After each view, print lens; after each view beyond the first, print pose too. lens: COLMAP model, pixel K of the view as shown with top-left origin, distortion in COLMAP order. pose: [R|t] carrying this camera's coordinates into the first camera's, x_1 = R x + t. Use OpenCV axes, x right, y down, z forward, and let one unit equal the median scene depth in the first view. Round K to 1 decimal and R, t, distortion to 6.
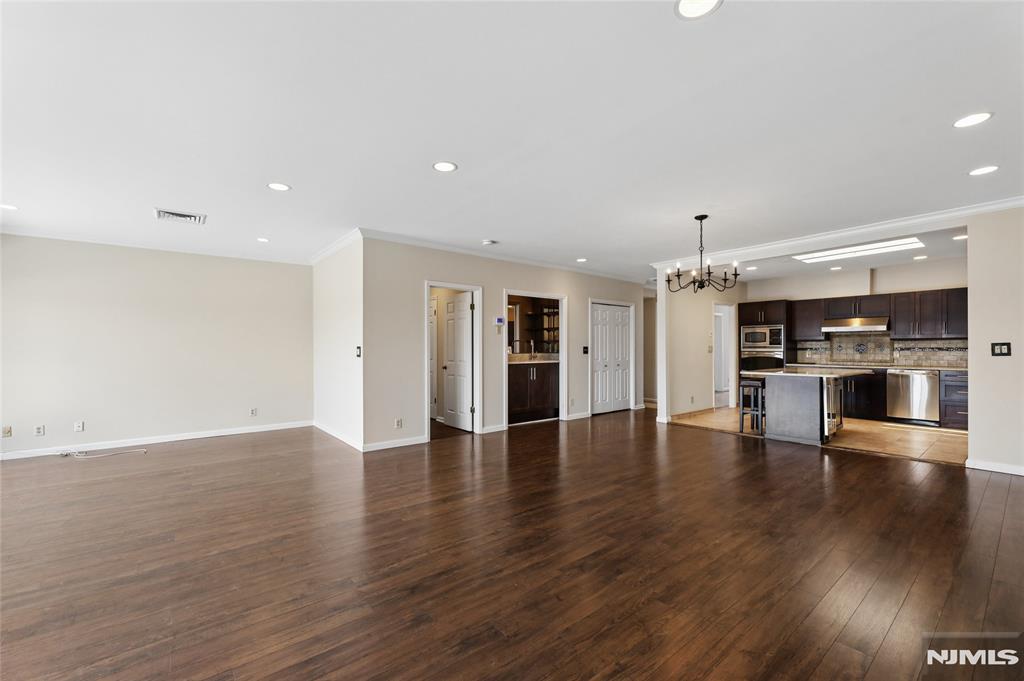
lens RADIAL K [[420.8, 0, 509.6], [0, 420.8, 349.9], [0, 0, 1]] dist [-0.000695, -0.000185]
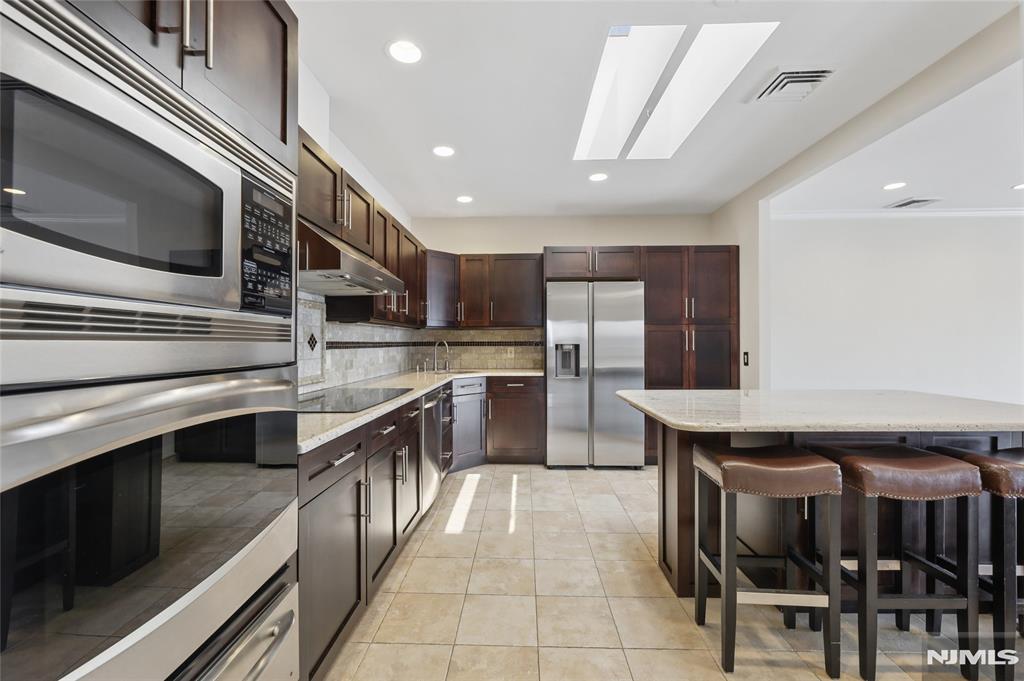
lens RADIAL K [[419.2, 0, 510.9], [0, 419.2, 337.2], [0, 0, 1]] dist [-0.000512, -0.000017]
pose [[-0.761631, 0.011120, 0.647915, 0.502531], [0.003388, 0.999907, -0.013178, -0.002664], [-0.648002, -0.007841, -0.761598, 1.071761]]
